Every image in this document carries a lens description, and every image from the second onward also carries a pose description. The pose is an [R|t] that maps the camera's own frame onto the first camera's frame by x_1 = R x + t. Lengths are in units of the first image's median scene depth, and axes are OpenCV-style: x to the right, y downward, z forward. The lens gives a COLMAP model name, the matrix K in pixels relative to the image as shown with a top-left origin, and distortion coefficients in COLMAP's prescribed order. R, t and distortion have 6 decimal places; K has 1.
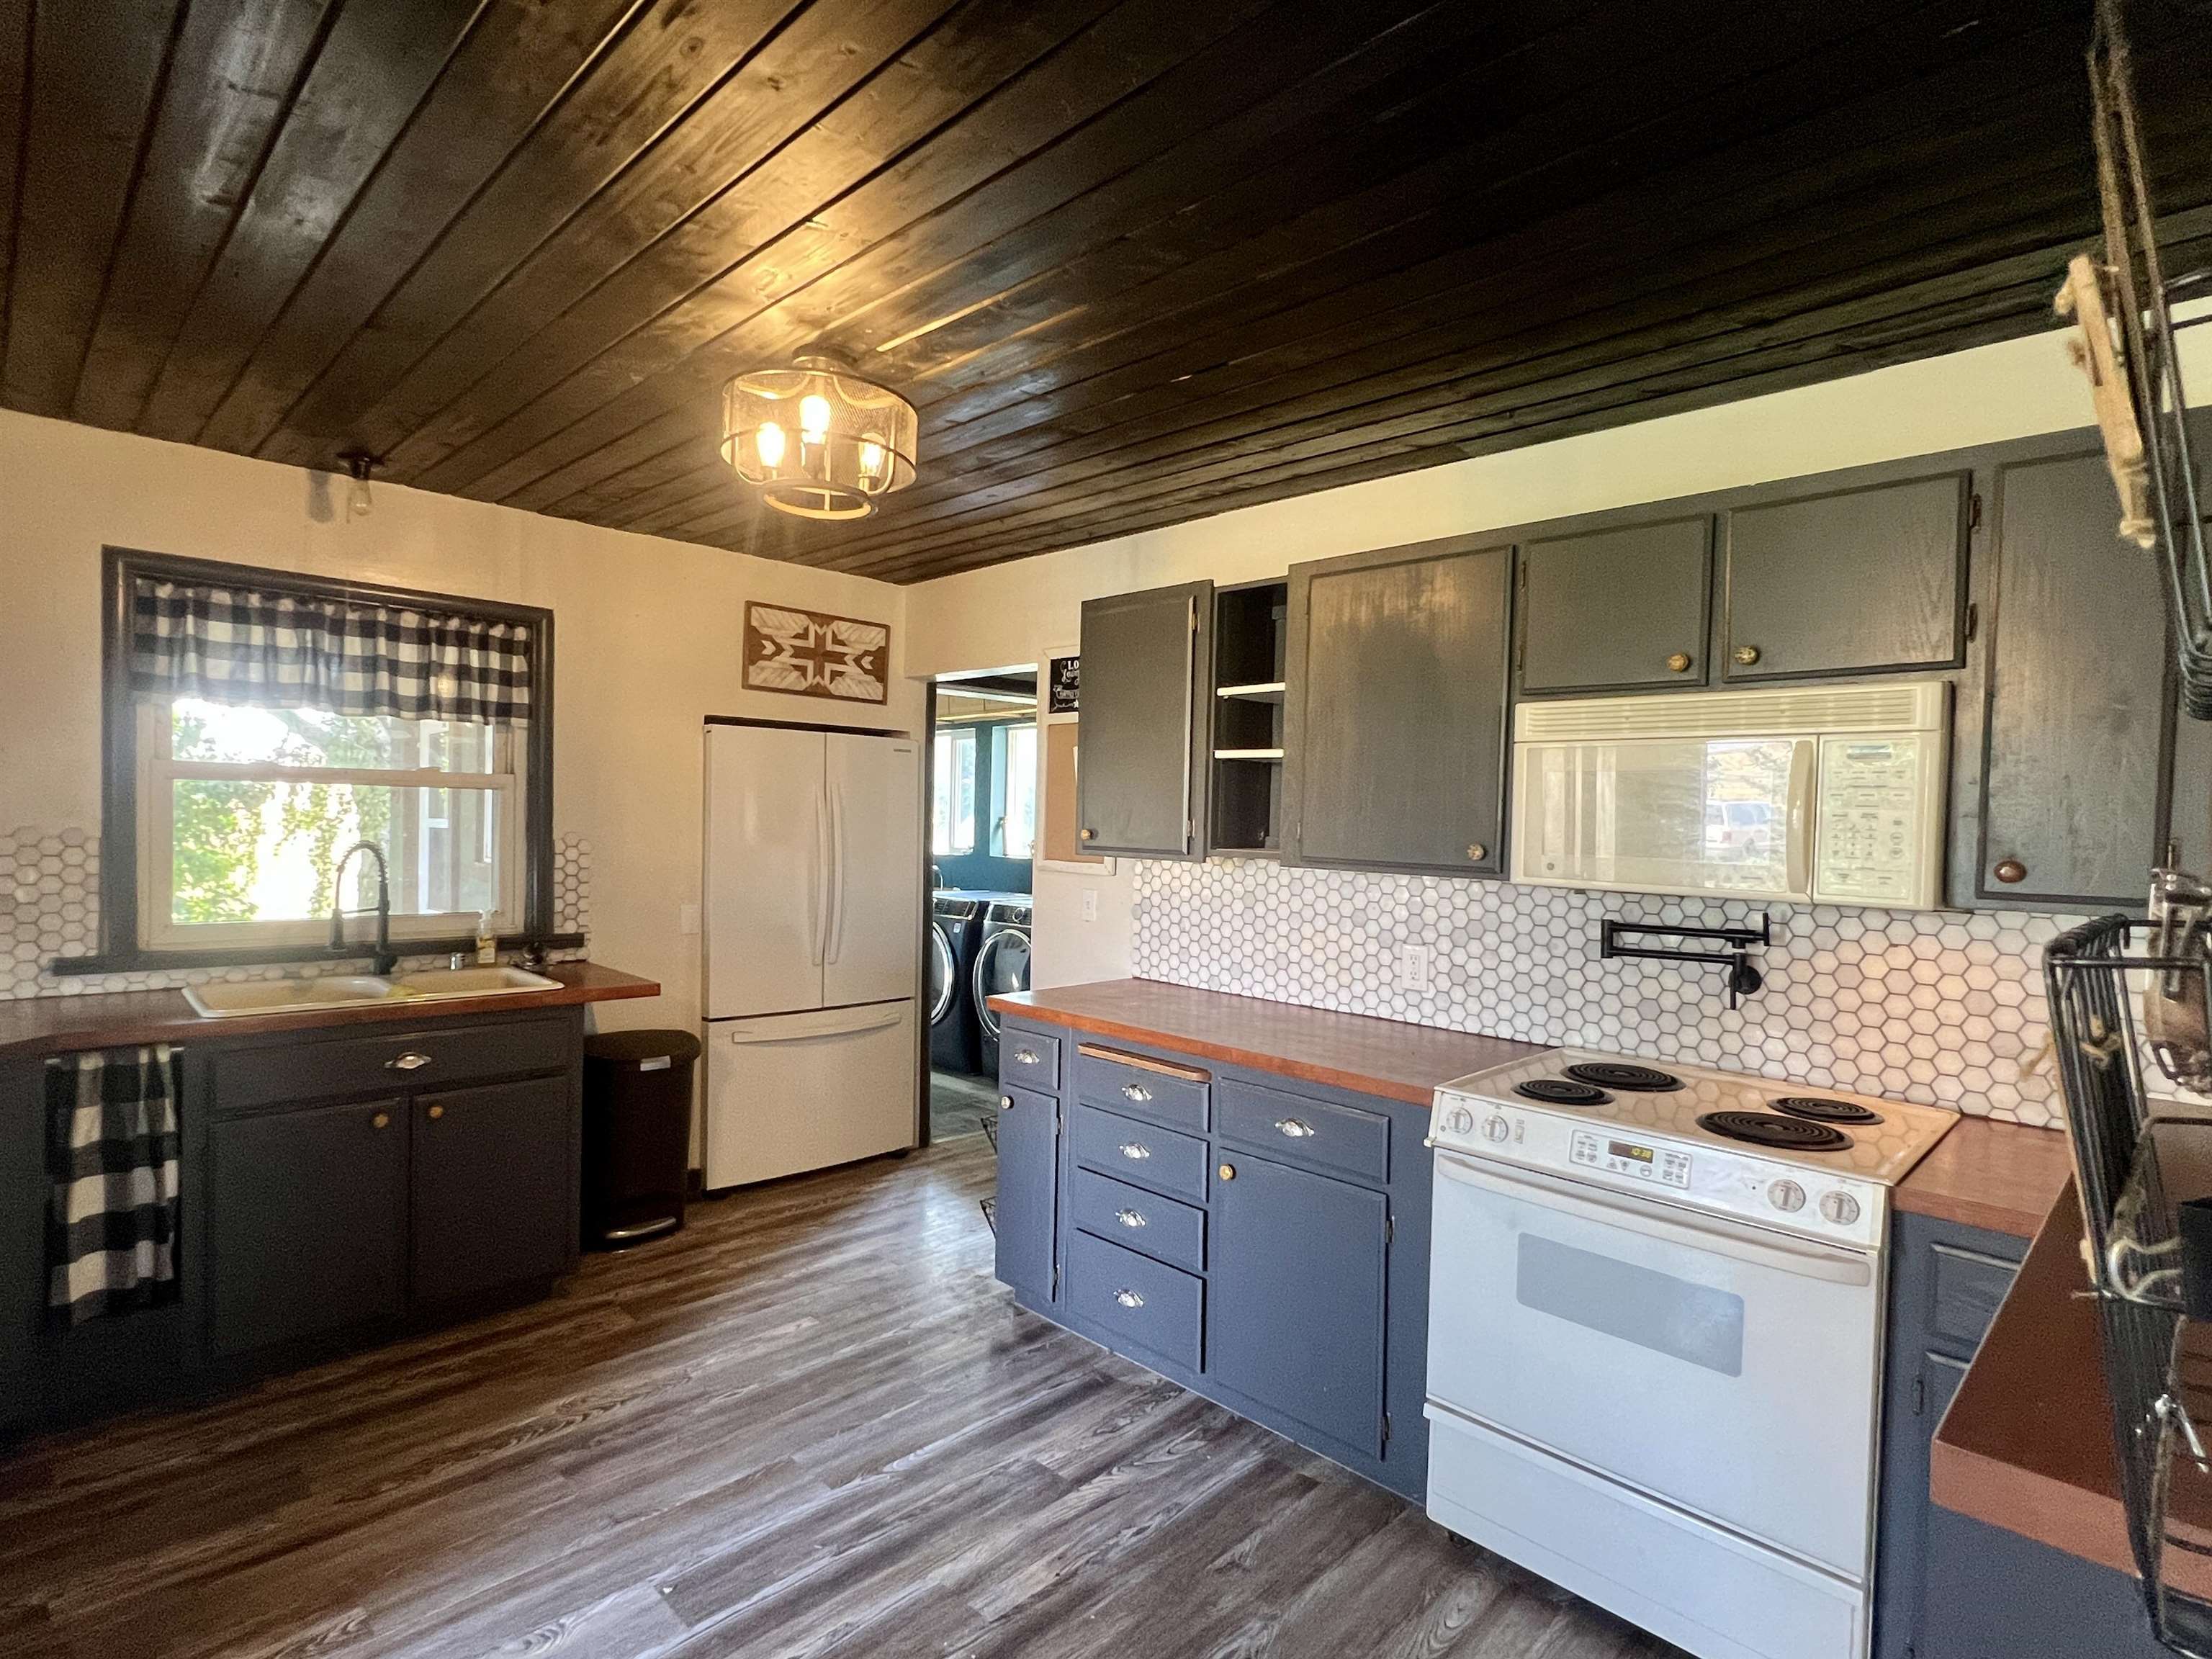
lens RADIAL K [[1110.3, 0, 1098.2], [0, 1110.3, 842.6], [0, 0, 1]] dist [-0.001061, -0.000700]
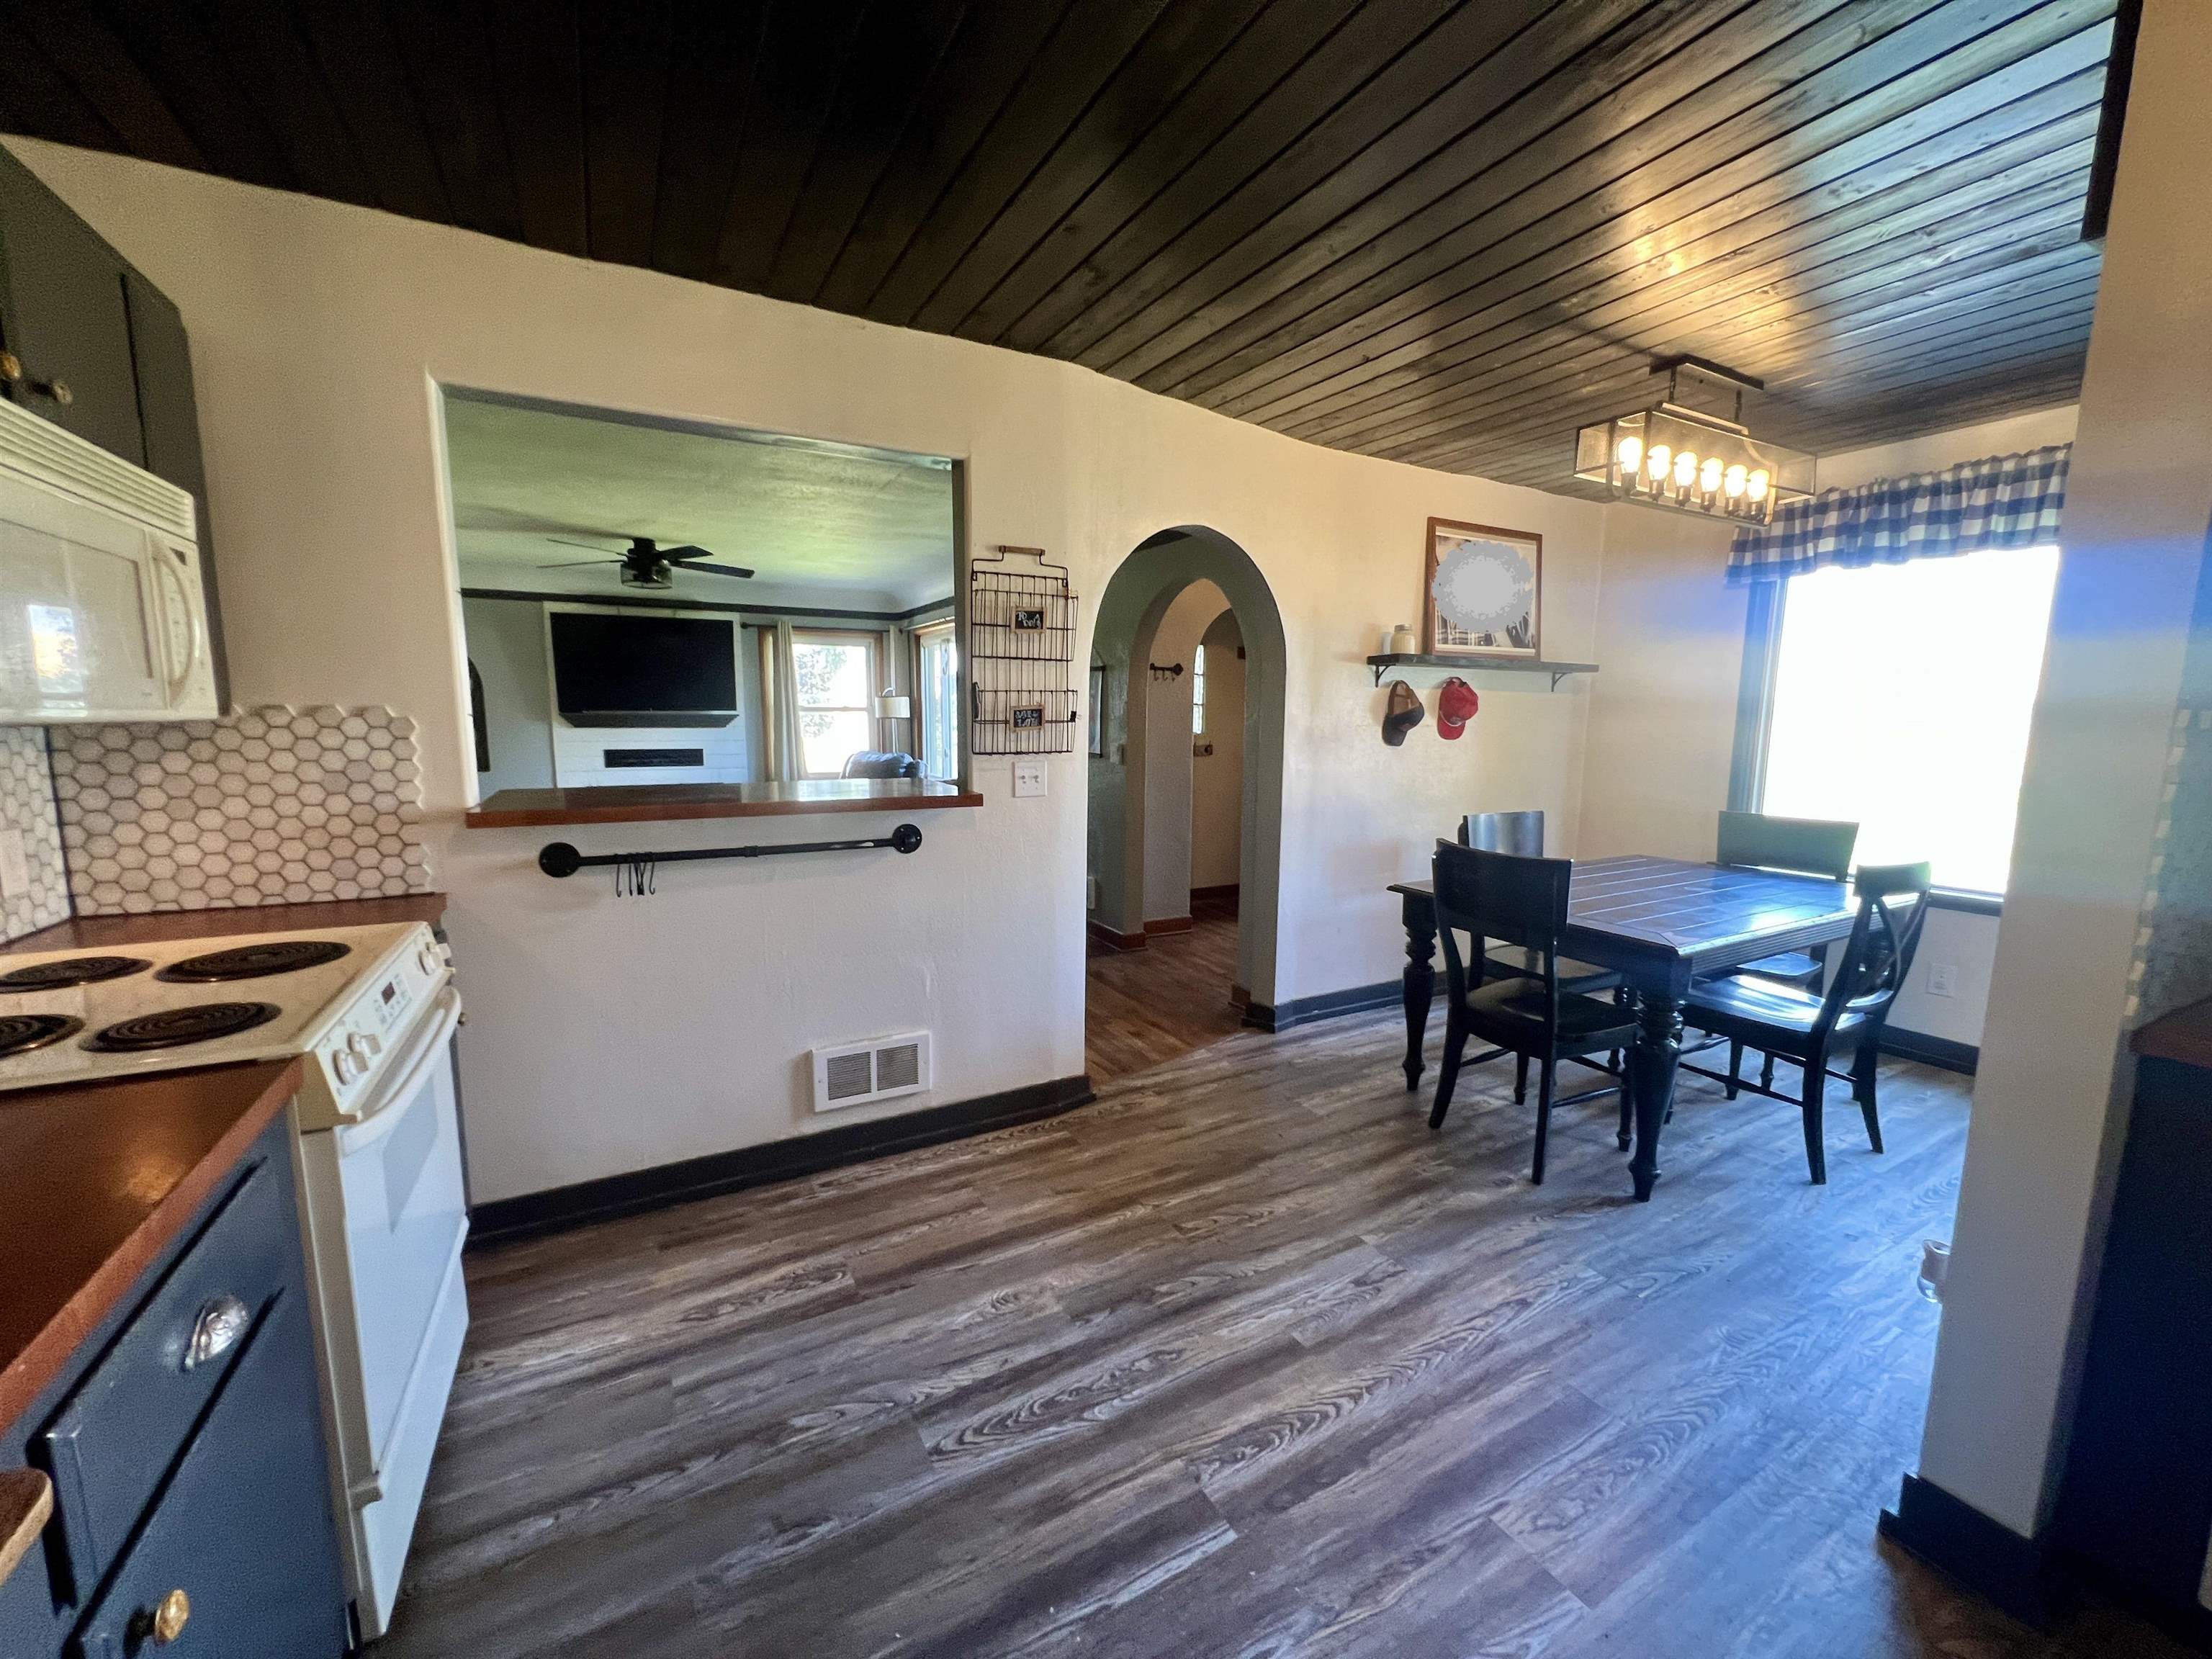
lens RADIAL K [[885.3, 0, 1105.9], [0, 885.3, 836.6], [0, 0, 1]] dist [-0.001376, 0.001099]
pose [[-0.960355, -0.069952, 0.269861, -0.203118], [-0.025039, 0.985739, 0.166410, 0.006754], [-0.277653, 0.153055, -0.948411, 1.055832]]
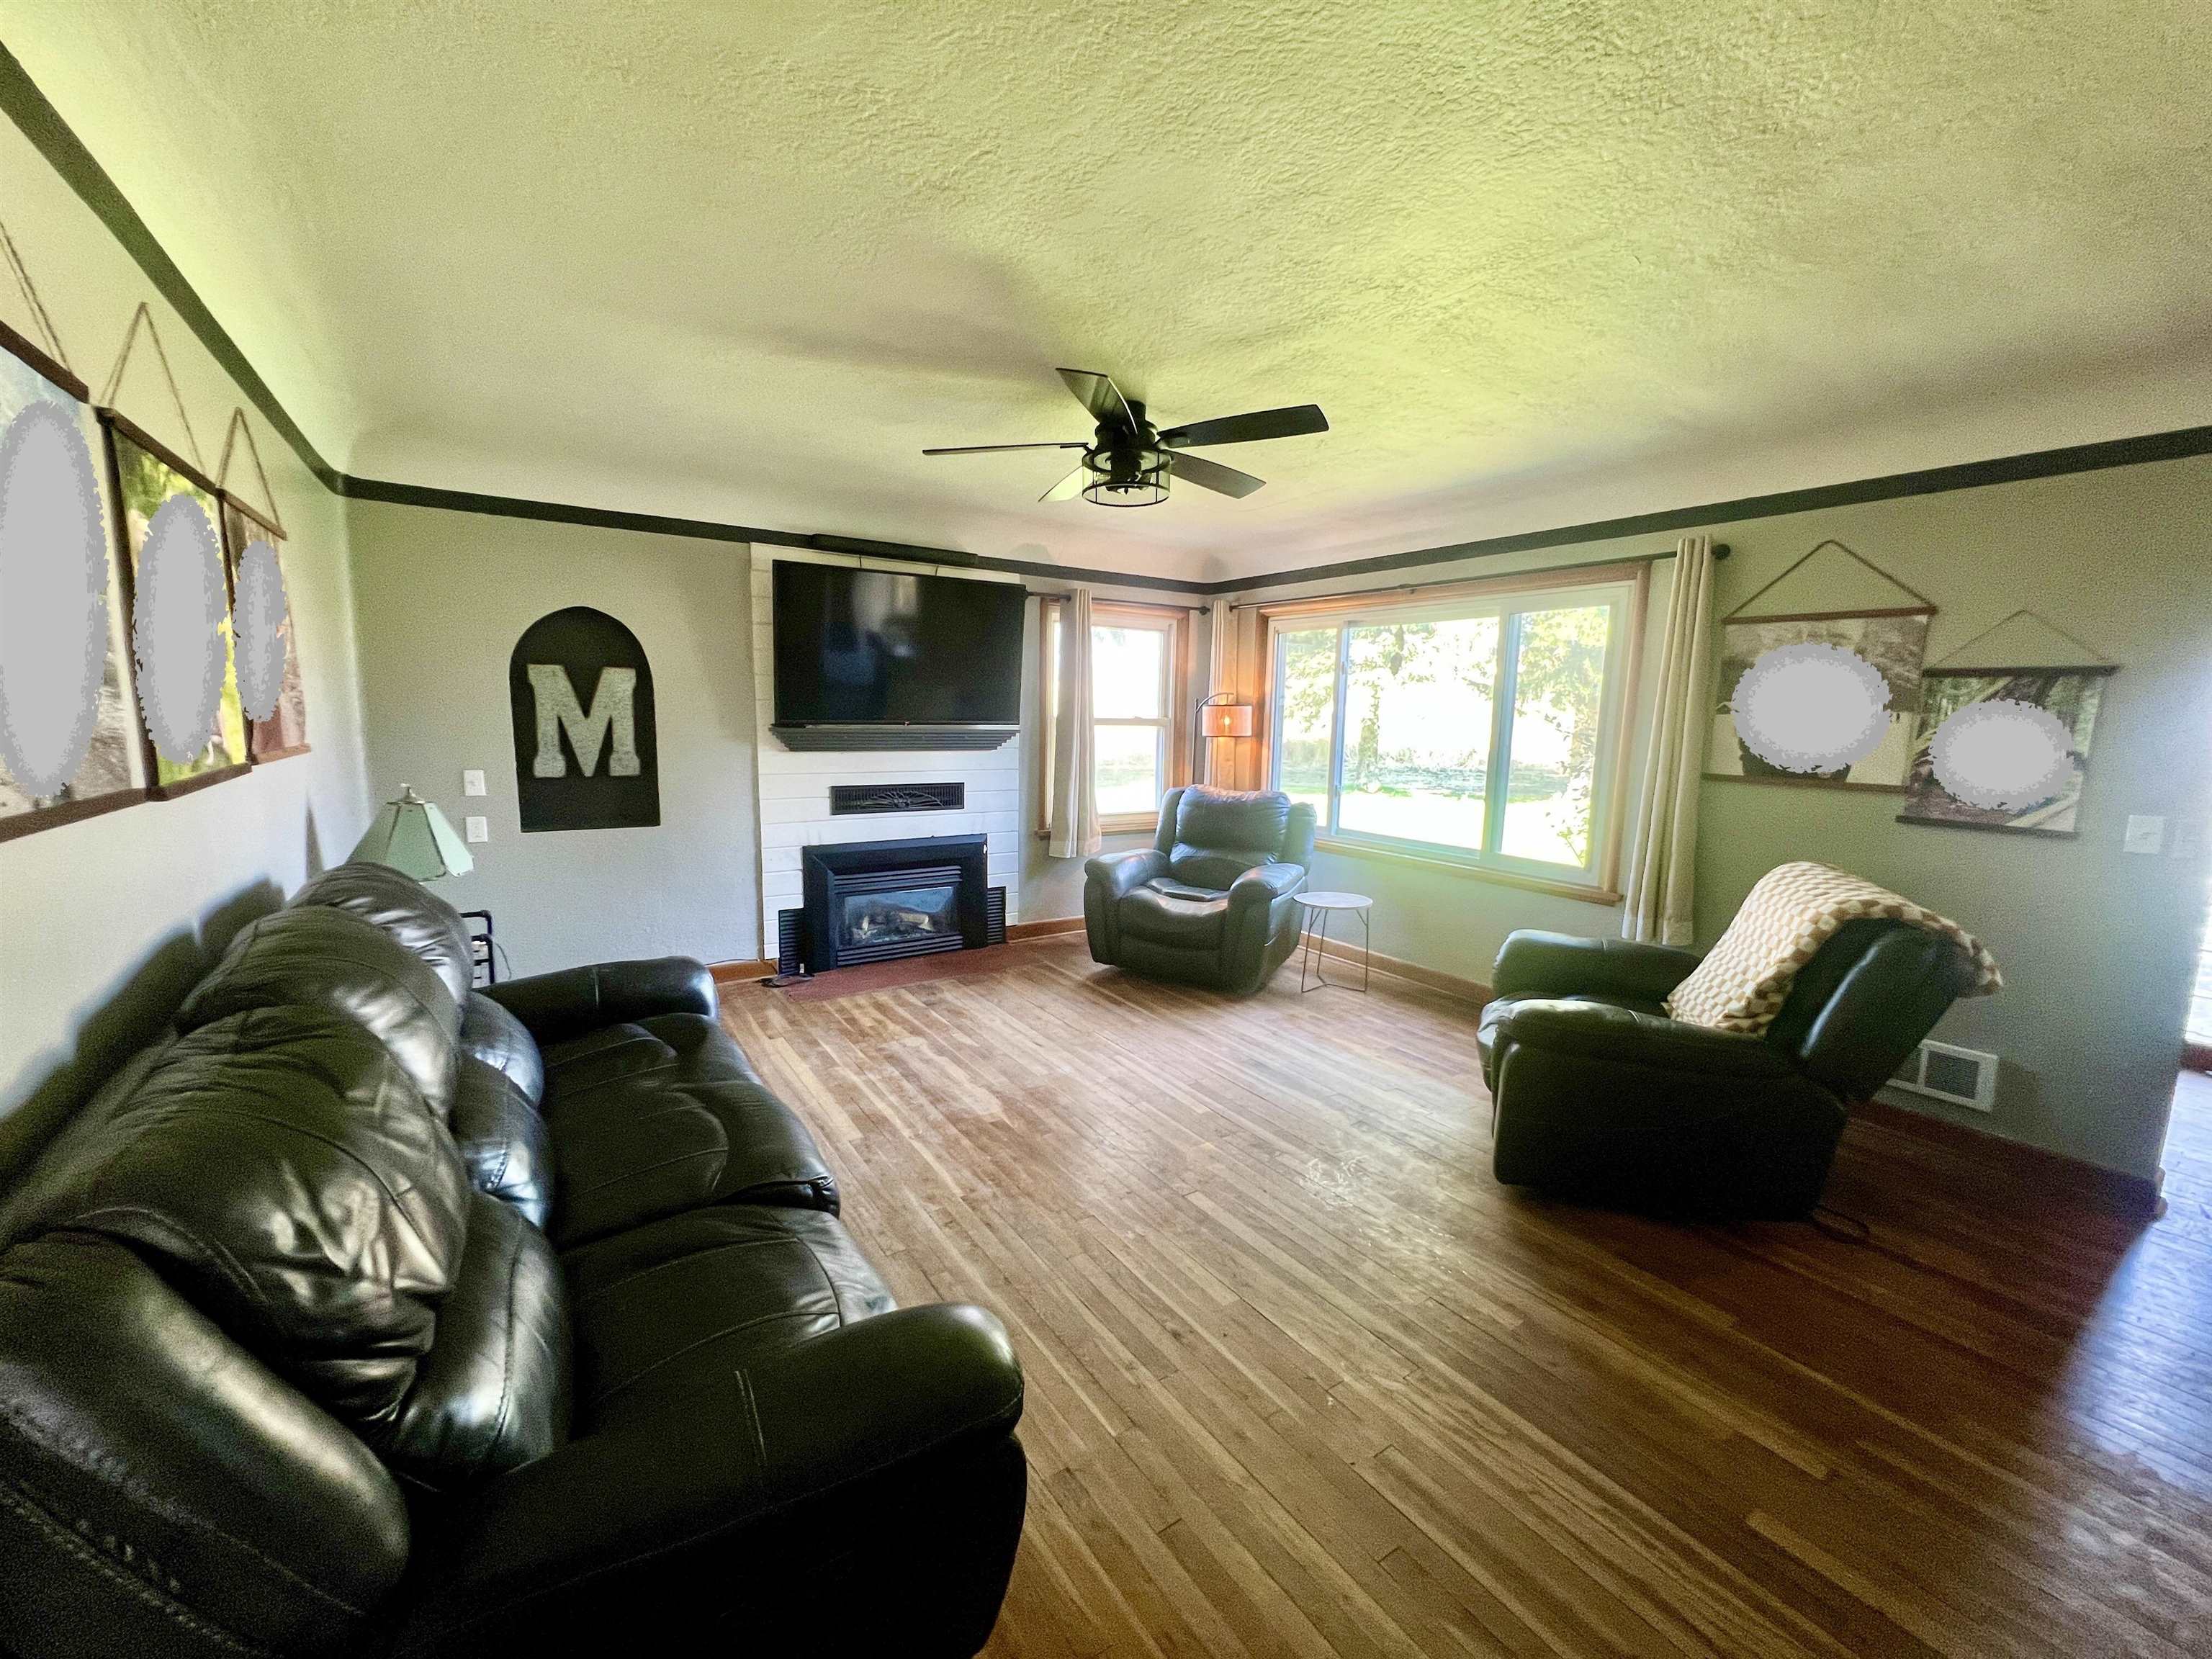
lens RADIAL K [[885.3, 0, 1116.7], [0, 885.3, 834.4], [0, 0, 1]] dist [-0.001376, 0.001099]
pose [[-0.982040, -0.078183, 0.171714, 1.147585], [-0.048625, 0.984237, 0.170040, 0.010810], [-0.182301, 0.158636, -0.970361, 0.443163]]
